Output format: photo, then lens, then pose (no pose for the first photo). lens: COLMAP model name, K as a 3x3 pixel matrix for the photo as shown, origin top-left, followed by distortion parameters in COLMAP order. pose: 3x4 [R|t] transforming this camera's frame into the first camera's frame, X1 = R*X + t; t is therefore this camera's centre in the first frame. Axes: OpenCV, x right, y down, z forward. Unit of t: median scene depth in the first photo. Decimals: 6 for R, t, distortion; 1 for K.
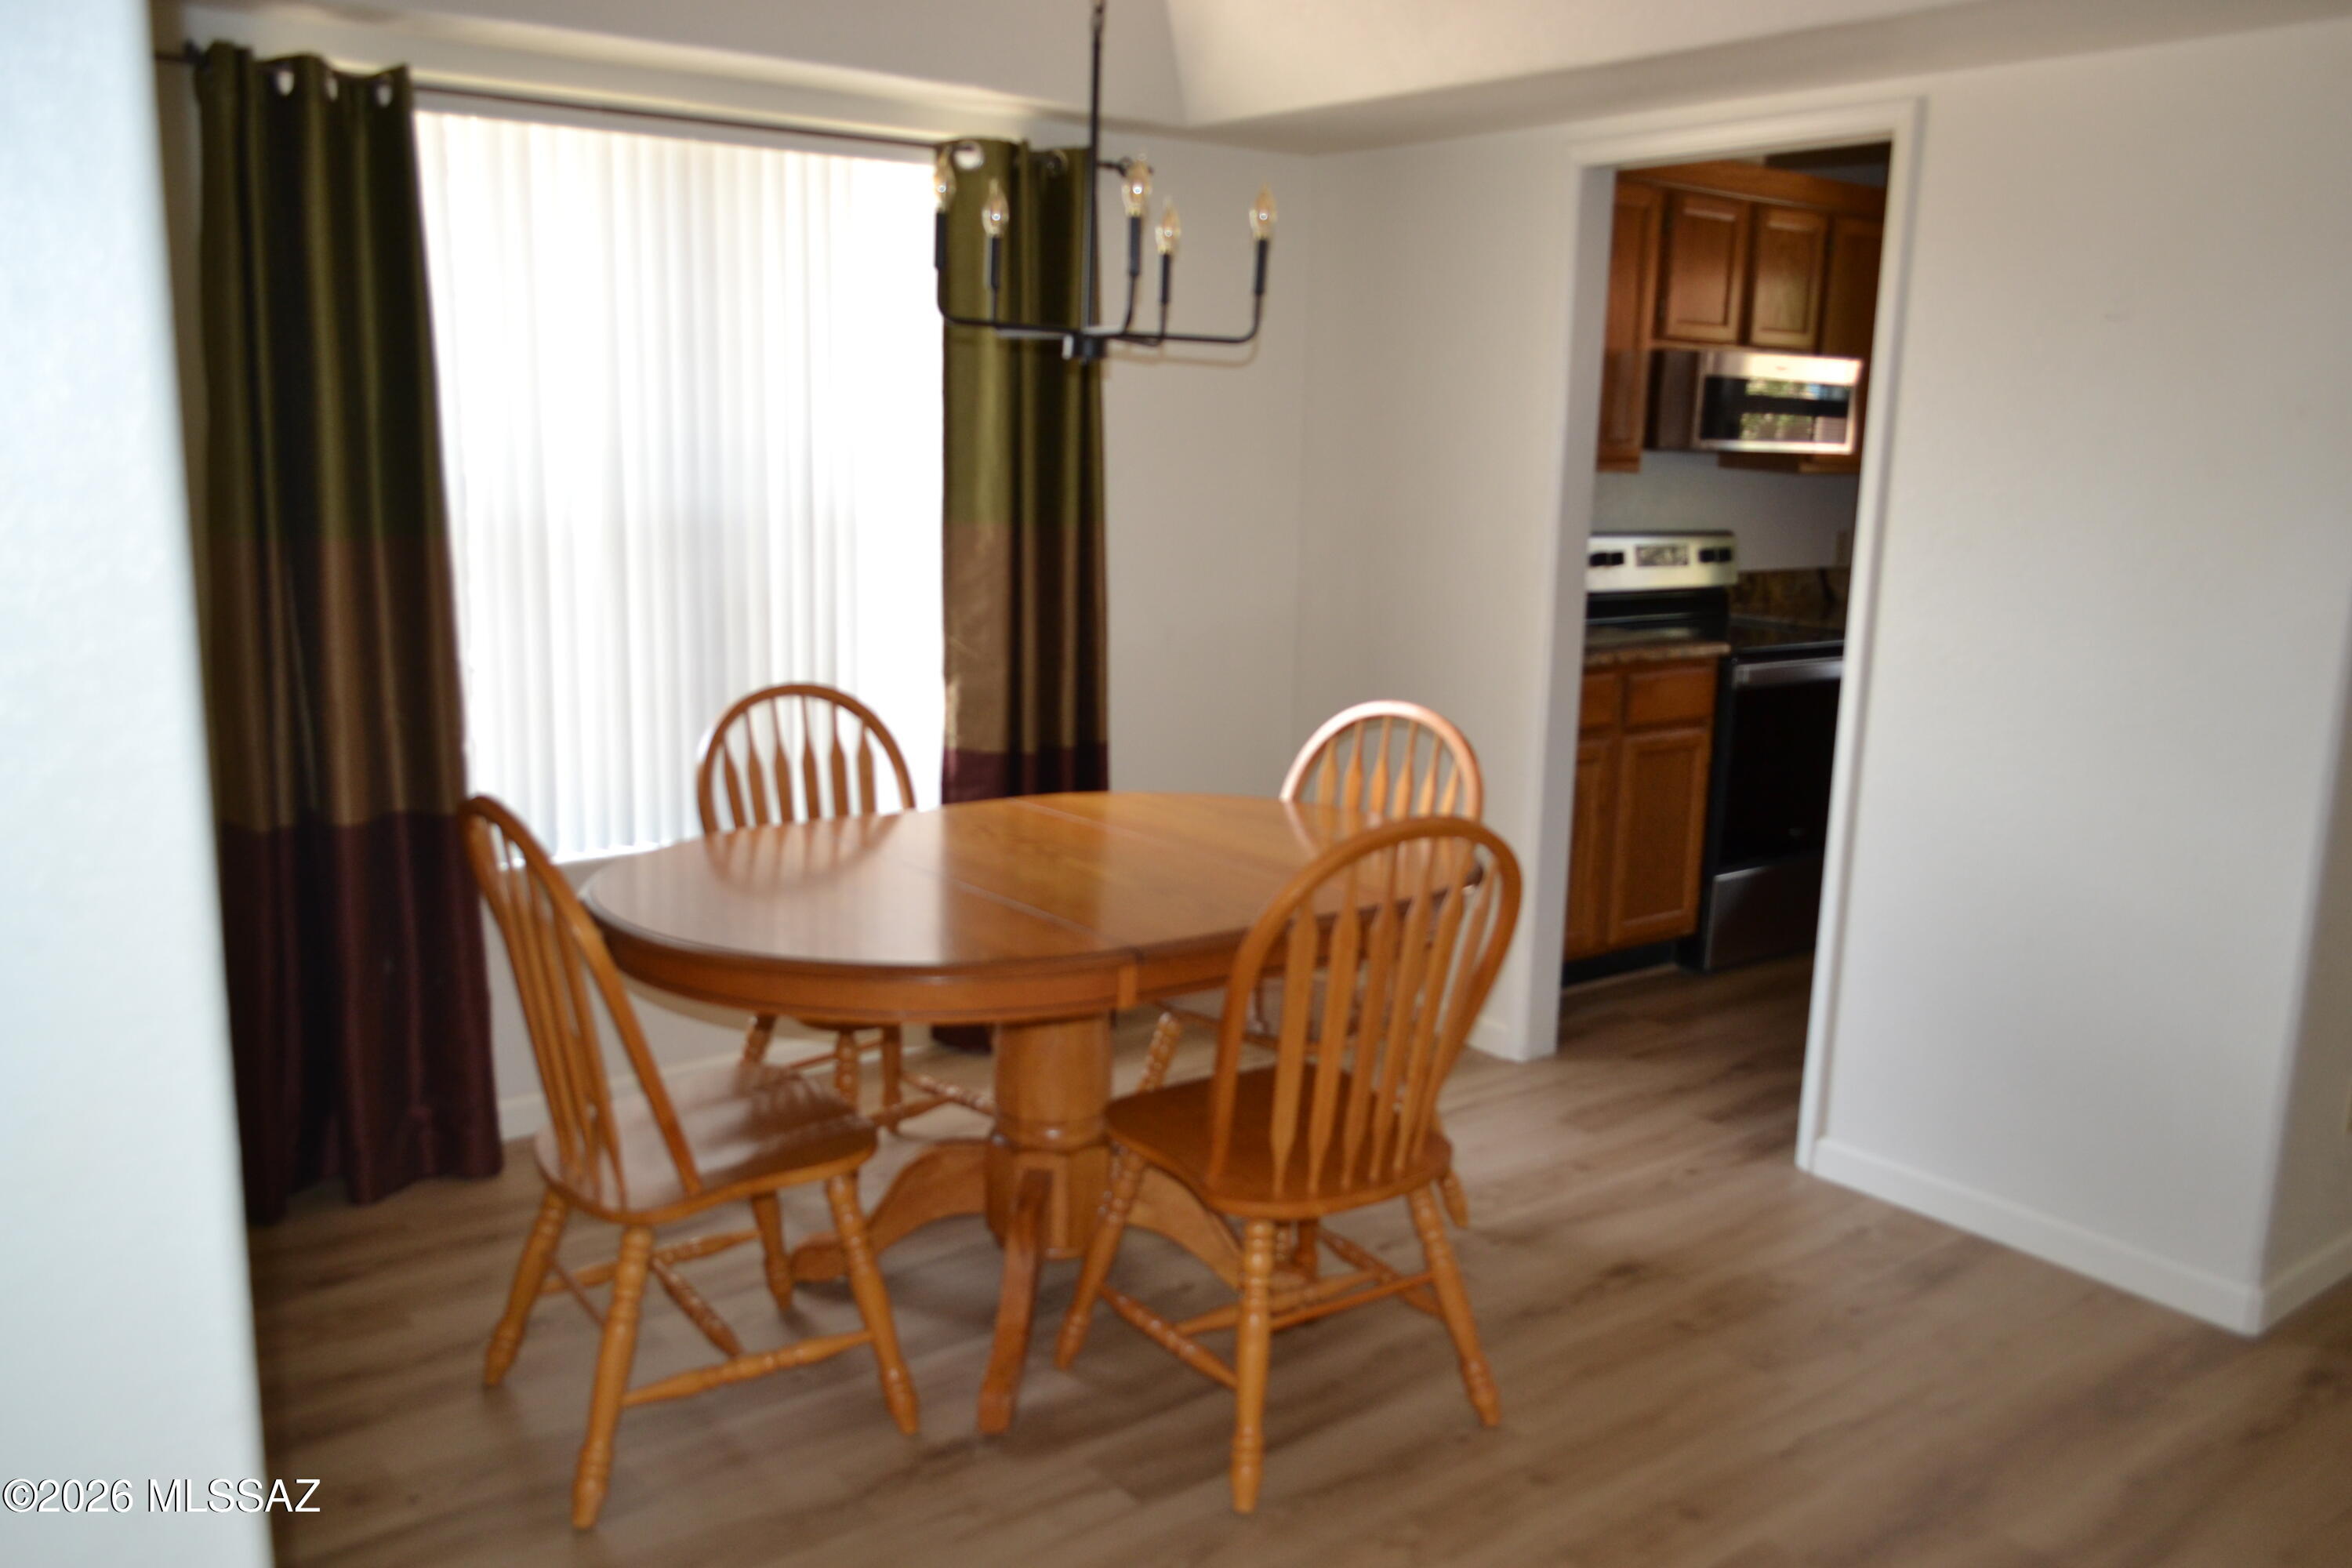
lens RADIAL K [[1882.1, 0, 1169.4], [0, 1882.1, 789.7], [0, 0, 1]] dist [-0.015907, 0.008634]
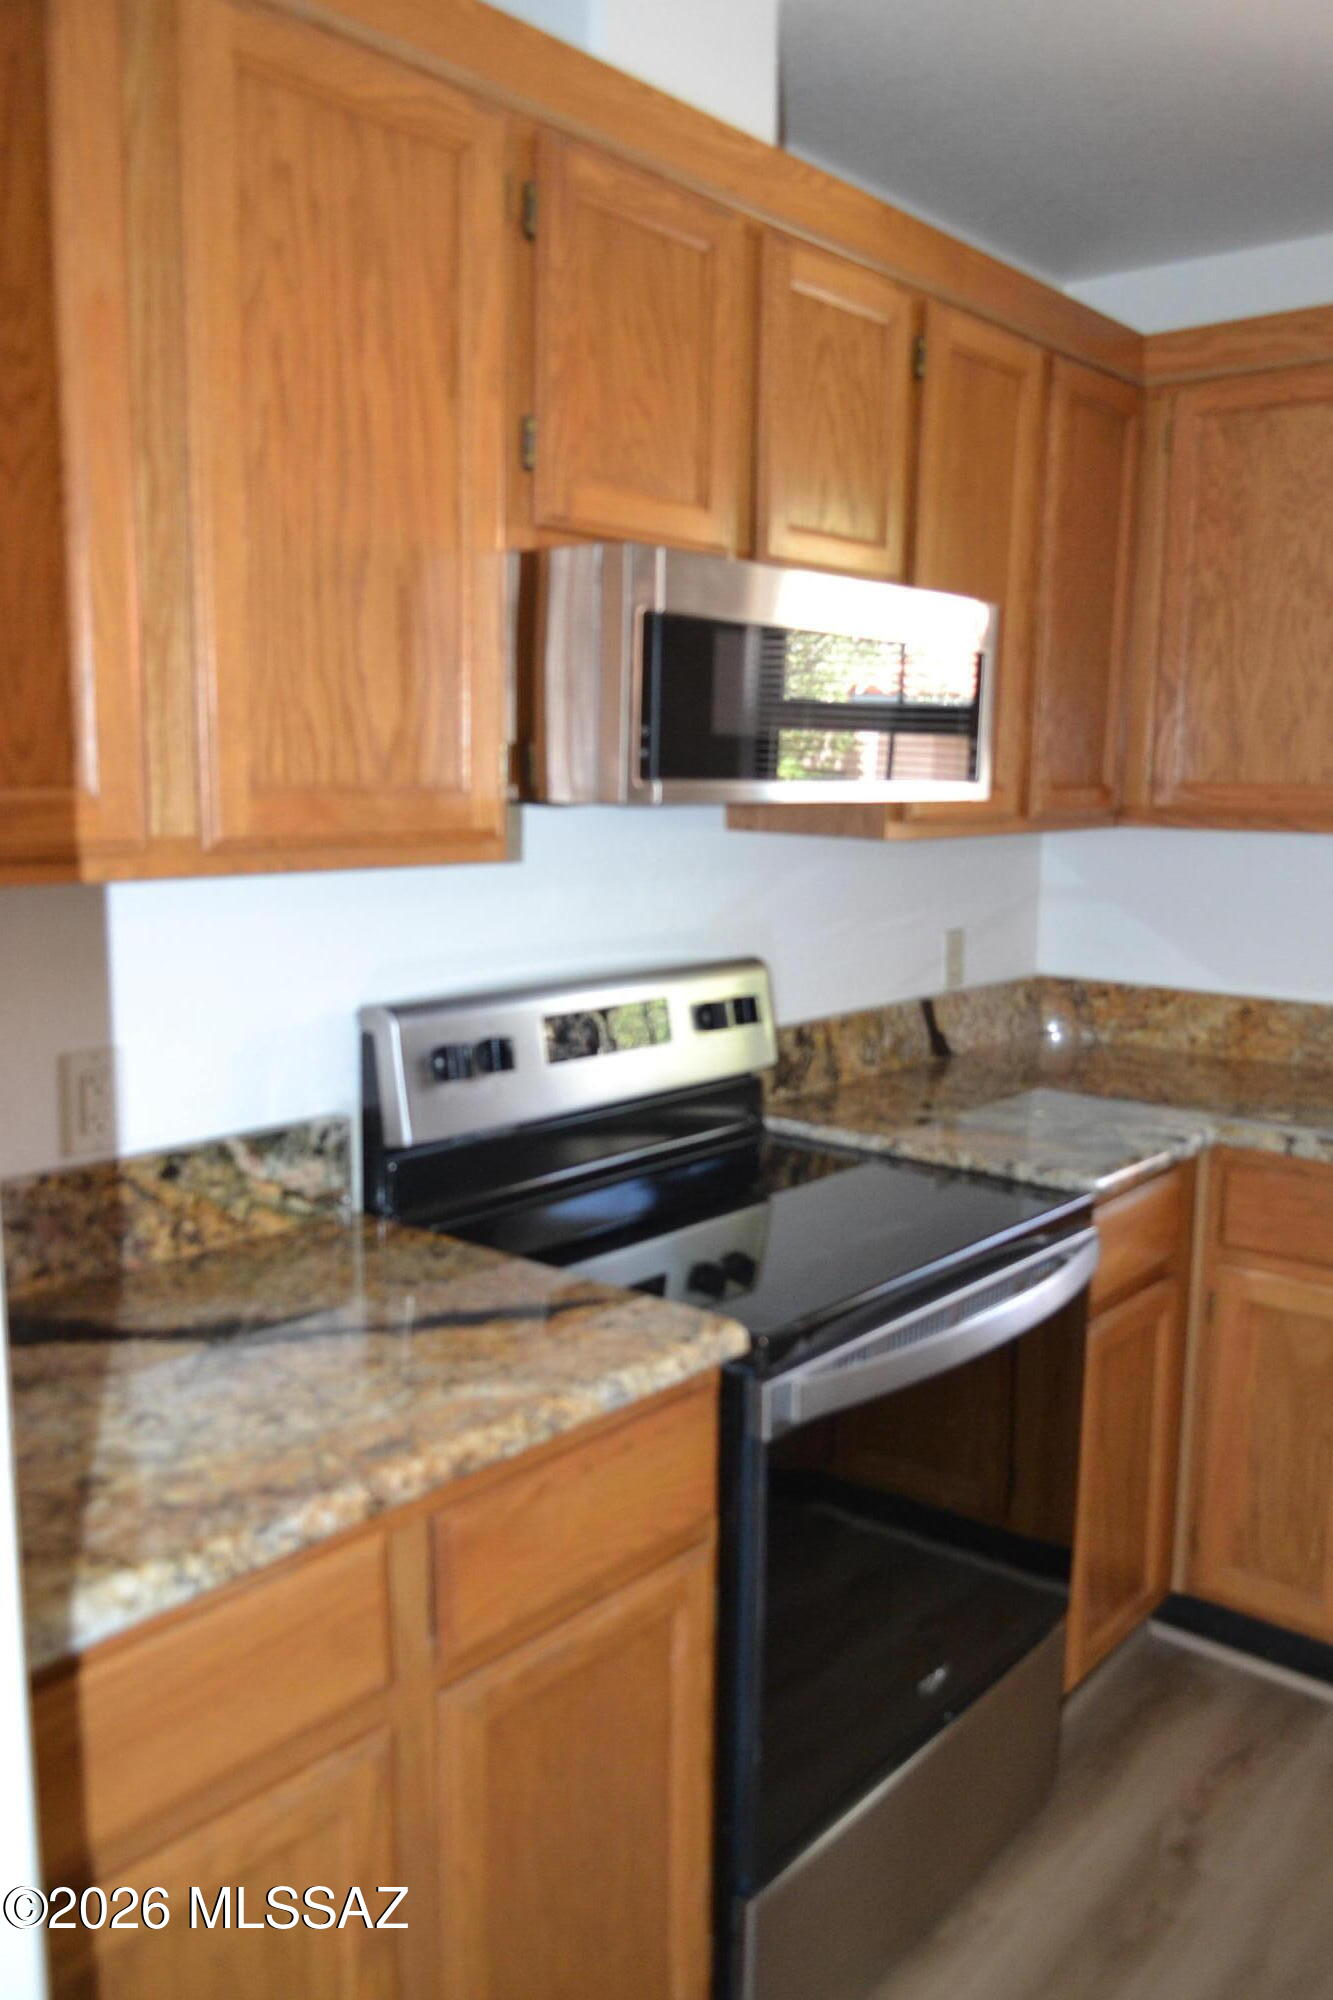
lens RADIAL K [[1600.4, 0, 669.9], [0, 1600.4, 1000.6], [0, 0, 1]] dist [-0.015907, 0.008634]
pose [[0.977704, -0.044261, 0.205270, 0.192231], [0.054173, 0.997609, -0.042922, -0.112049], [-0.202879, 0.053086, 0.977764, 0.602260]]
